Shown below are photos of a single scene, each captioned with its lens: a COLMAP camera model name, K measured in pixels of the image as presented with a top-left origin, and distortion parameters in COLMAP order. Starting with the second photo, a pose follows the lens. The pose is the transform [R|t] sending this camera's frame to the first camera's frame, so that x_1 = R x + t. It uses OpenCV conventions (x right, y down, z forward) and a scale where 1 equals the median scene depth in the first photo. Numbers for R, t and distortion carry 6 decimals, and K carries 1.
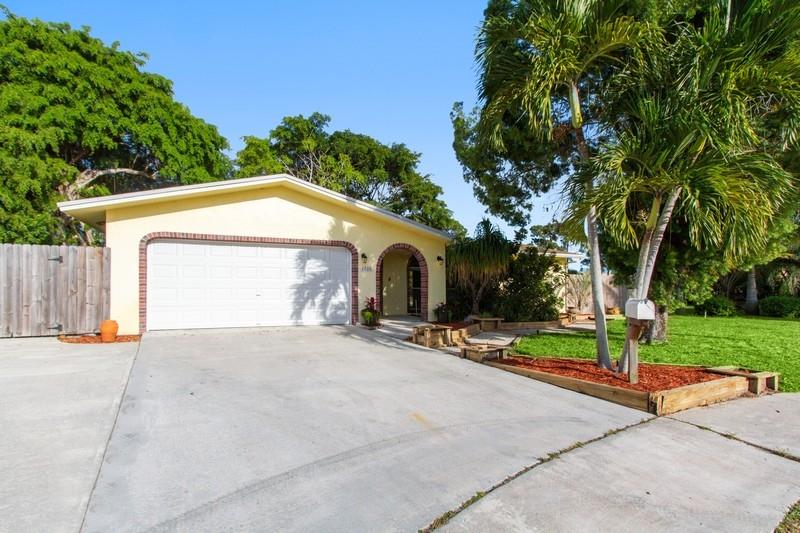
lens RADIAL K [[386.6, 0, 374.6], [0, 386.6, 294.8], [0, 0, 1]] dist [0.002083, 0.000243]
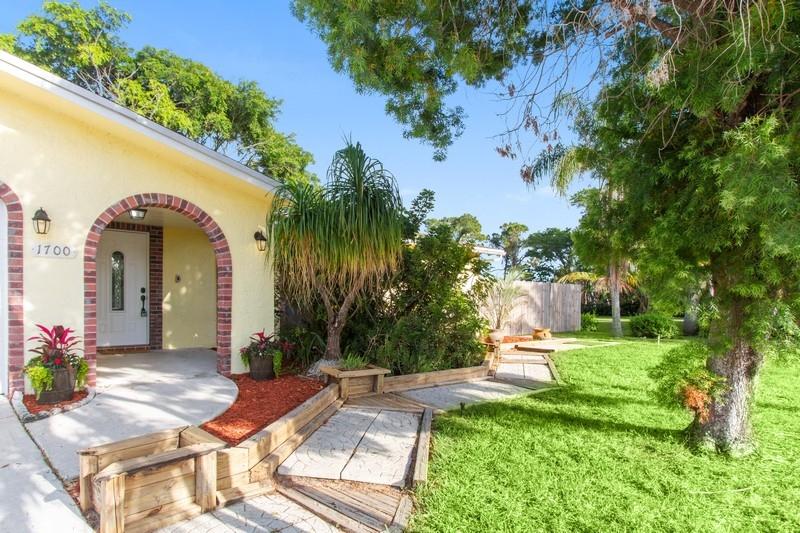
lens RADIAL K [[448.4, 0, 400.0], [0, 448.4, 266.5], [0, 0, 1]] dist [-0.001838, -0.000311]
pose [[0.942528, 0.035577, 0.332227, 0.146669], [-0.012009, 0.997280, -0.072727, -0.021051], [-0.333910, 0.064557, 0.940391, 0.436086]]
